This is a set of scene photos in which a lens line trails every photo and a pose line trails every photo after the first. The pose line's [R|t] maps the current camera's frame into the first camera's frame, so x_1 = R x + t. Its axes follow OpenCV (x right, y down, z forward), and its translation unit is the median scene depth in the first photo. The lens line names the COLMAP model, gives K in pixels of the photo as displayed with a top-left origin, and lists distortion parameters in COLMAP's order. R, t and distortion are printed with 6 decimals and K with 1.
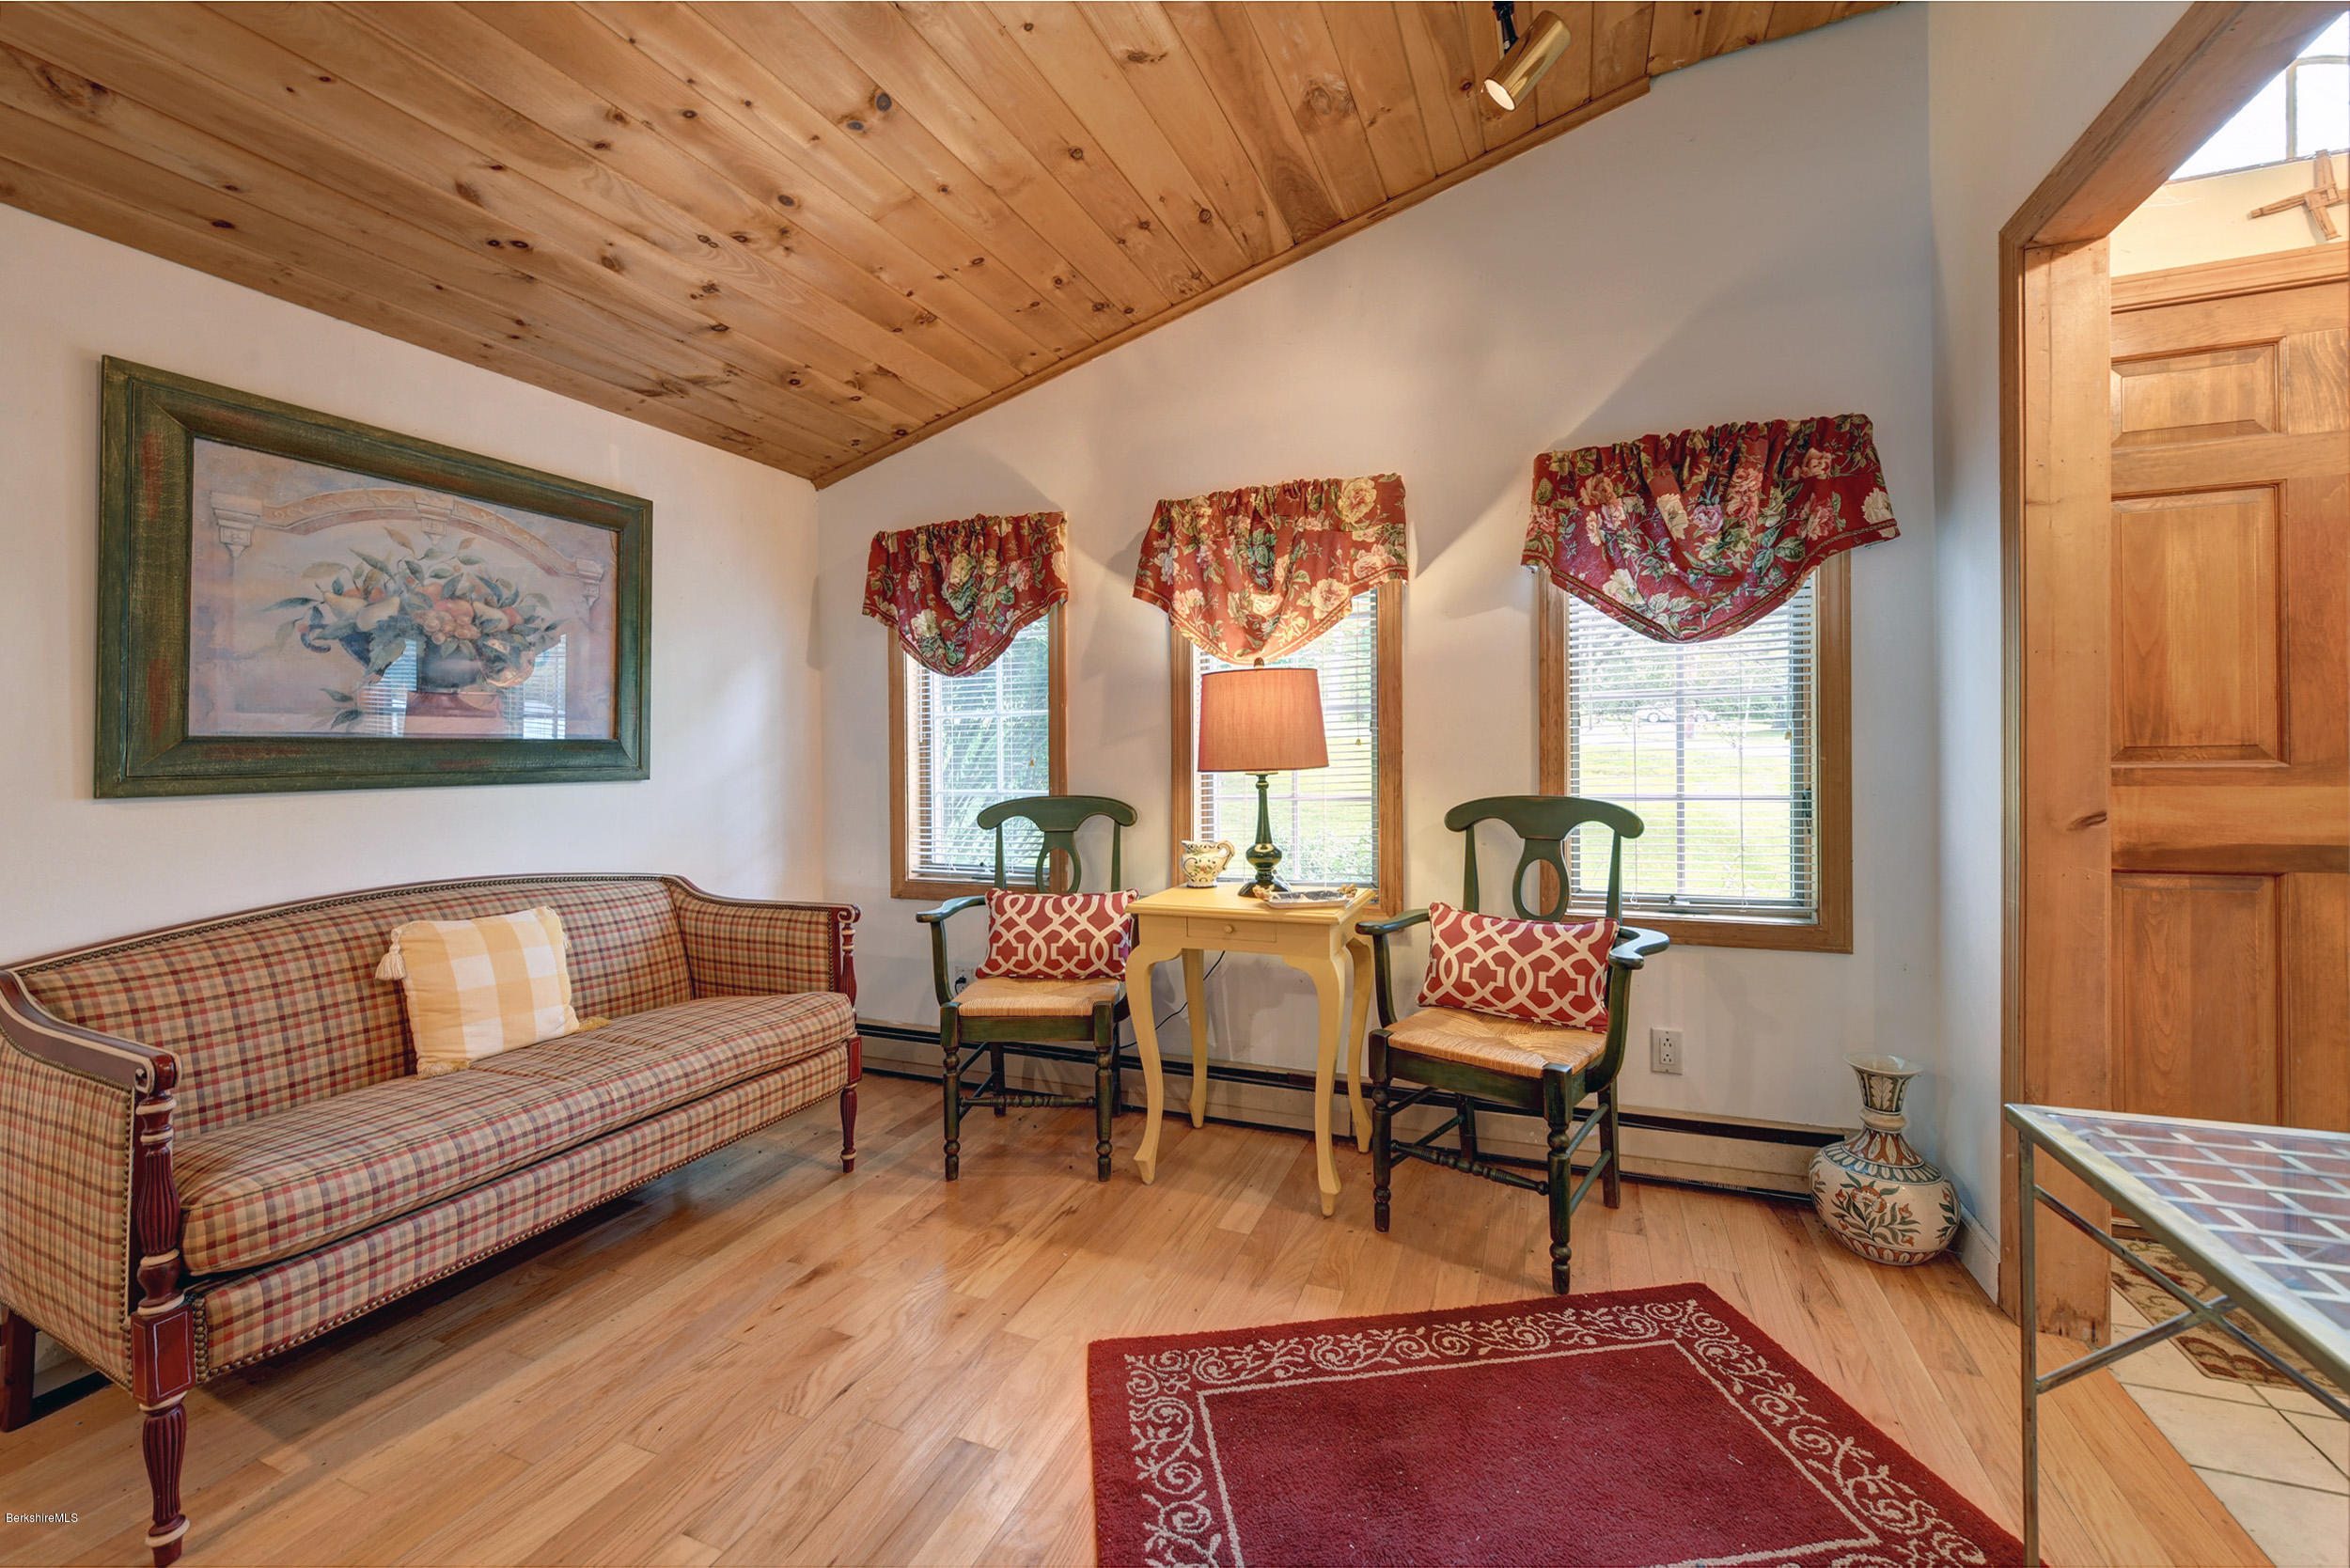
lens RADIAL K [[951.6, 0, 1191.0], [0, 951.6, 769.9], [0, 0, 1]] dist [0.002524, -0.002527]
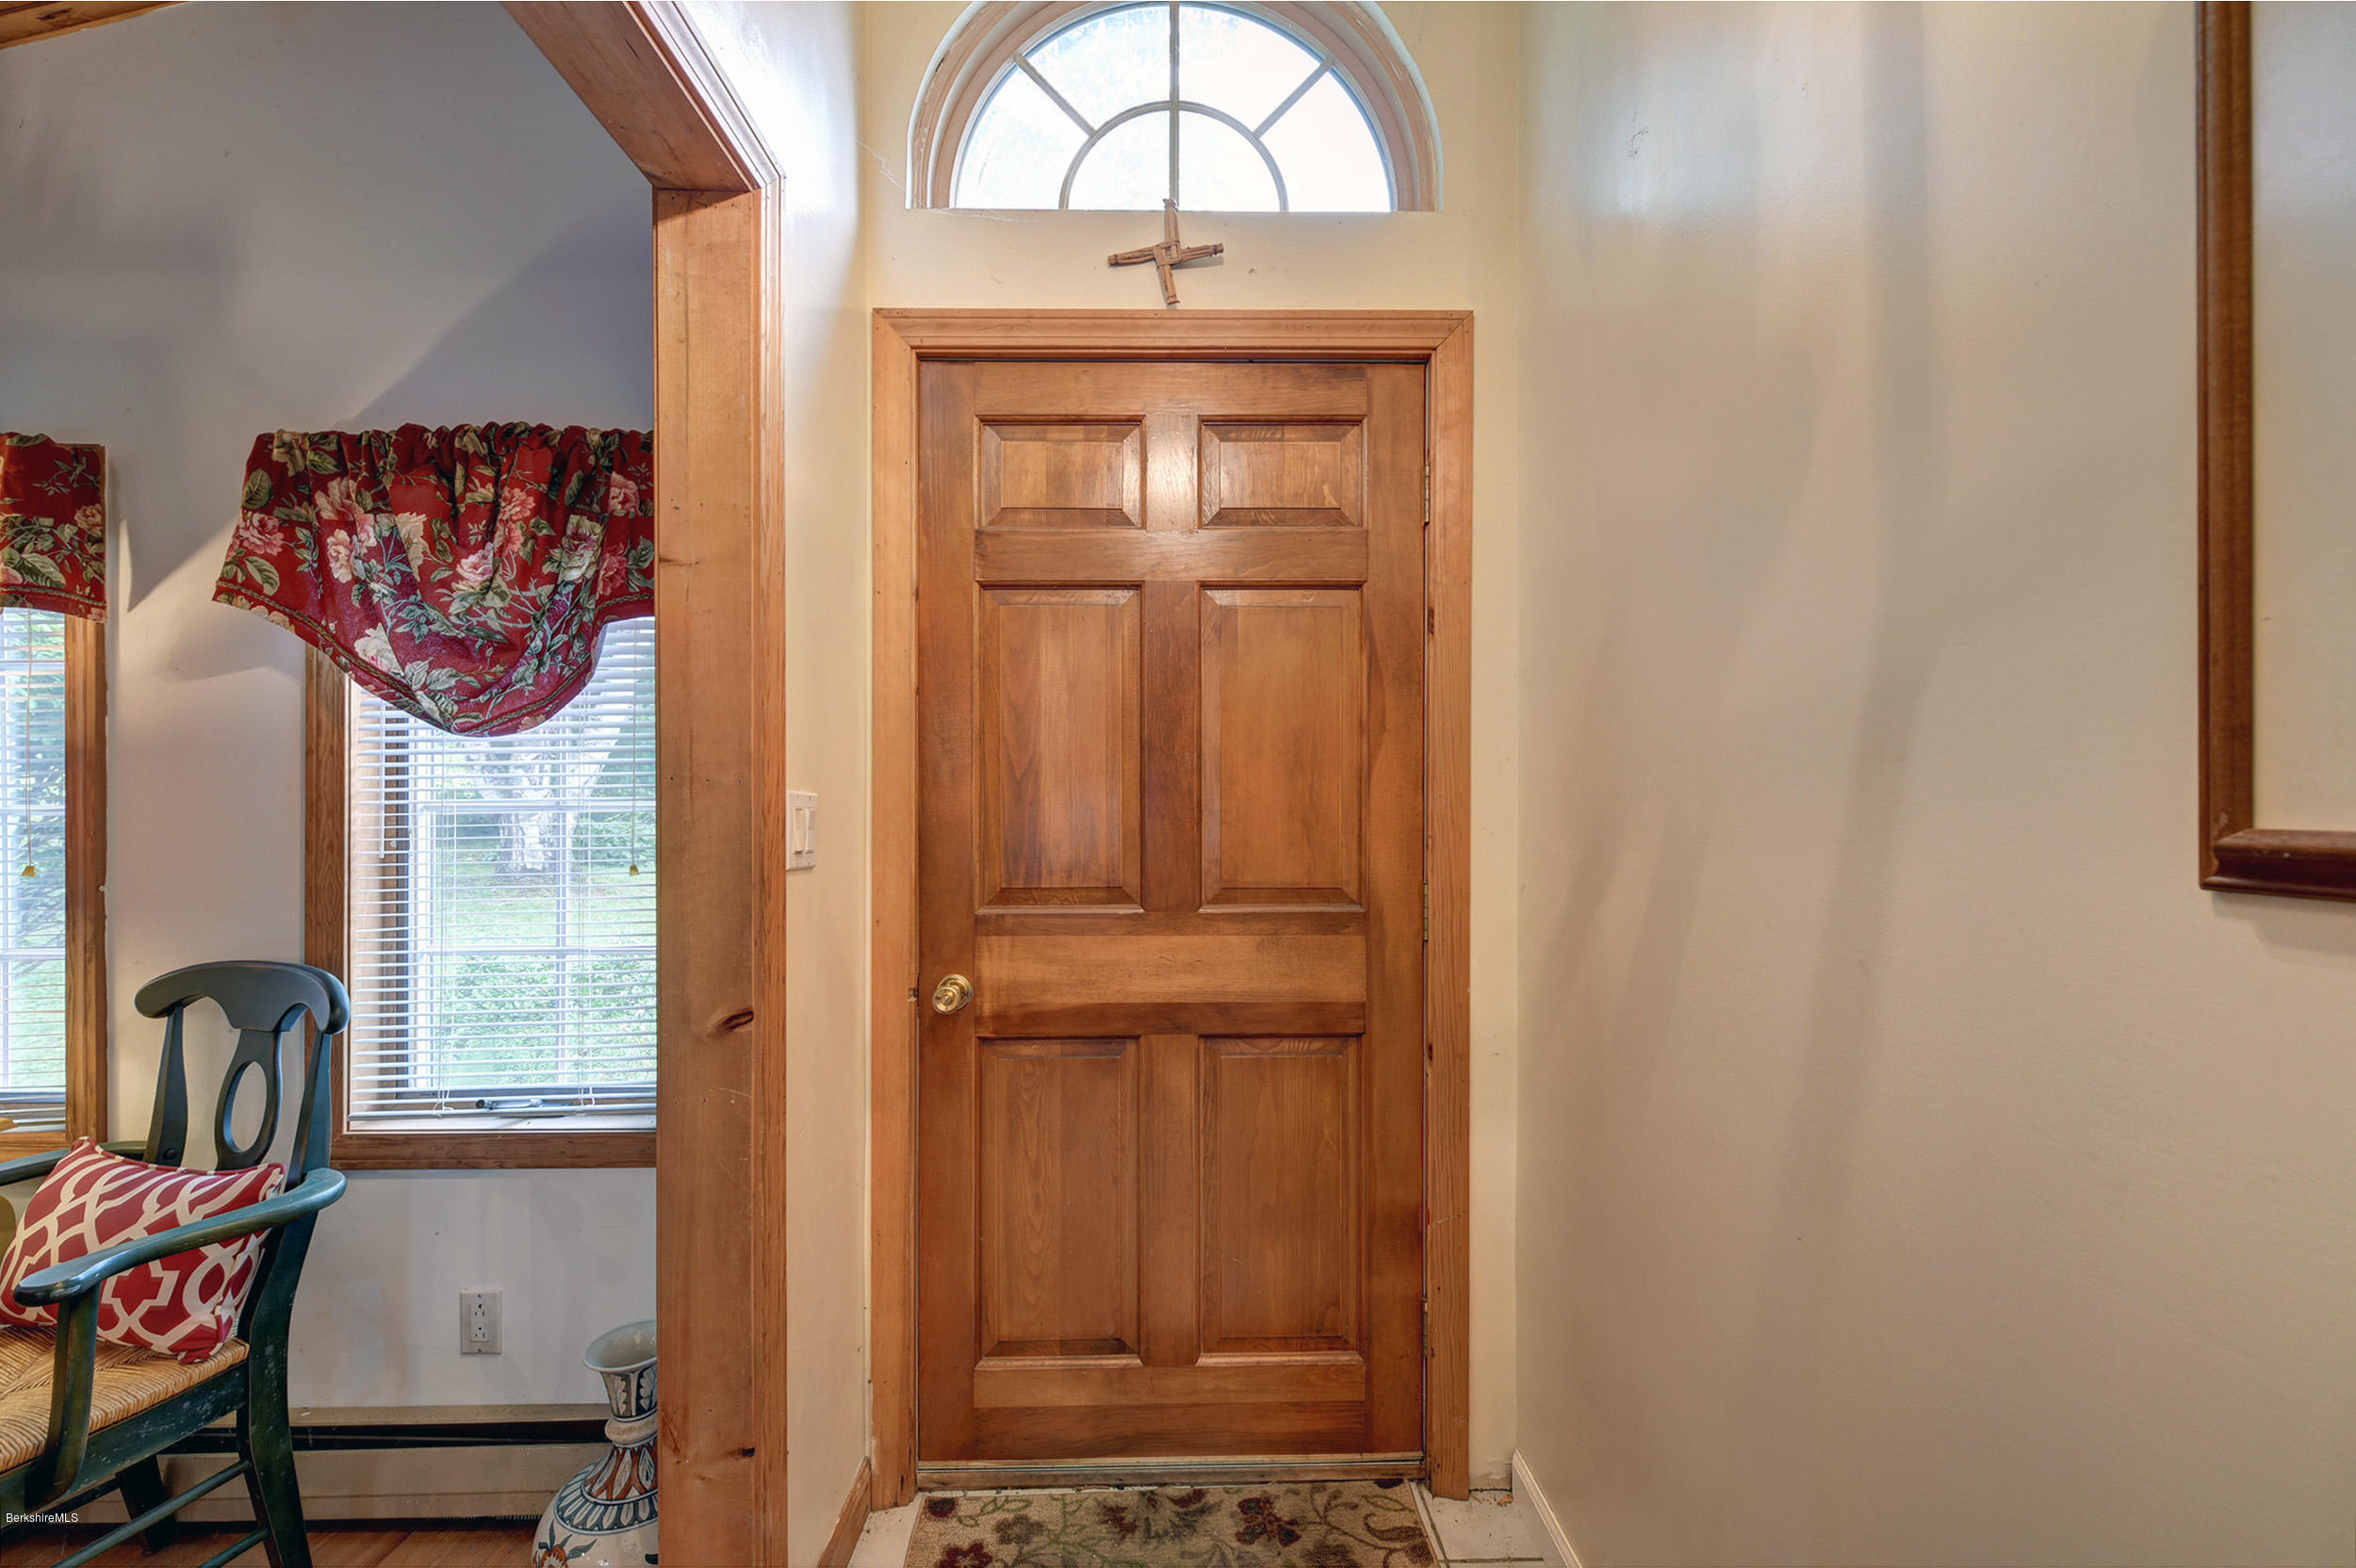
lens RADIAL K [[947.8, 0, 1187.3], [0, 947.8, 845.3], [0, 0, 1]] dist [0.002485, -0.000847]
pose [[0.913287, -0.001586, 0.407315, 0.801065], [-0.002476, 0.999952, 0.009445, -0.070441], [-0.407310, -0.009634, 0.913239, 0.183952]]
